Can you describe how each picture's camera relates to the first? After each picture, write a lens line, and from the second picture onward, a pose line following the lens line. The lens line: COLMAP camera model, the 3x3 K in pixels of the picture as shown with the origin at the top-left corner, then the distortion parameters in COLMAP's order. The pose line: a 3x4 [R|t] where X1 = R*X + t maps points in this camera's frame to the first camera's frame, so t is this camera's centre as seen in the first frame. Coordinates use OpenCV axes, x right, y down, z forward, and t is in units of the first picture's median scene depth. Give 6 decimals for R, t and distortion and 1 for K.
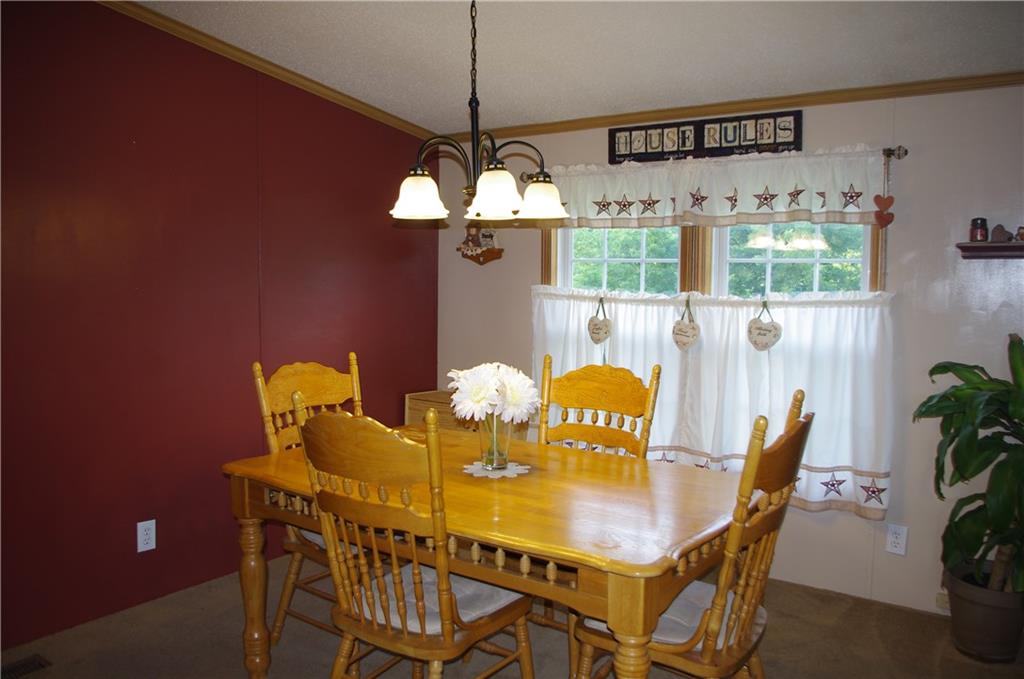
lens RADIAL K [[808.1, 0, 513.7], [0, 808.1, 344.5], [0, 0, 1]] dist [-0.092024, 0.039046]
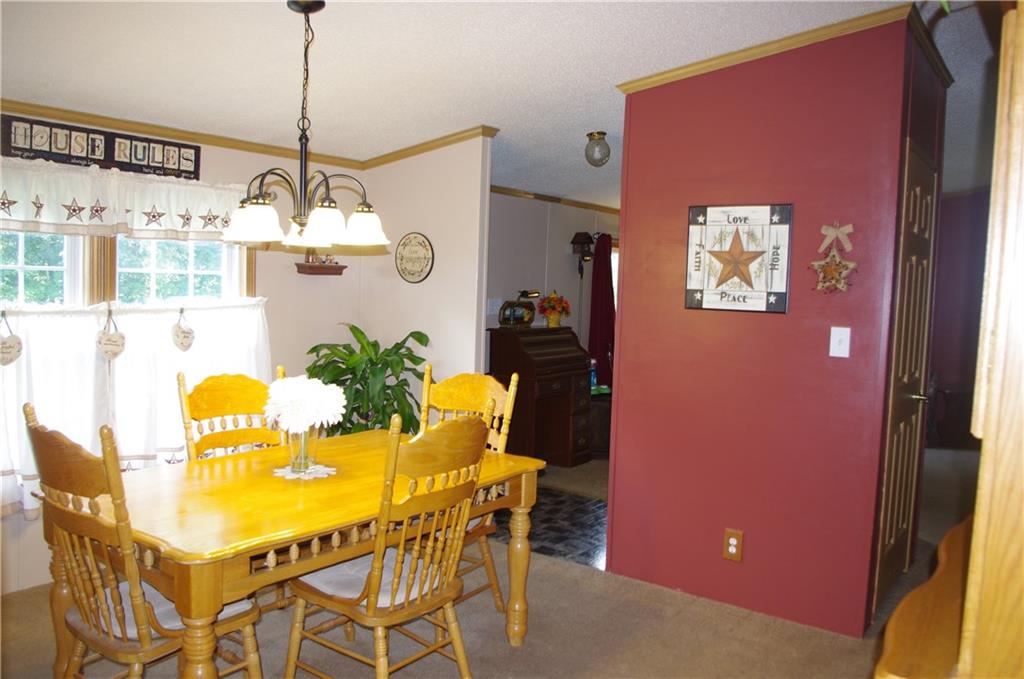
lens RADIAL K [[808.1, 0, 513.7], [0, 808.1, 344.5], [0, 0, 1]] dist [-0.092024, 0.039046]
pose [[0.002813, -0.071320, 0.997450, -0.787637], [0.074959, 0.994662, 0.070909, -0.045144], [-0.997183, 0.074568, 0.008144, 0.504313]]
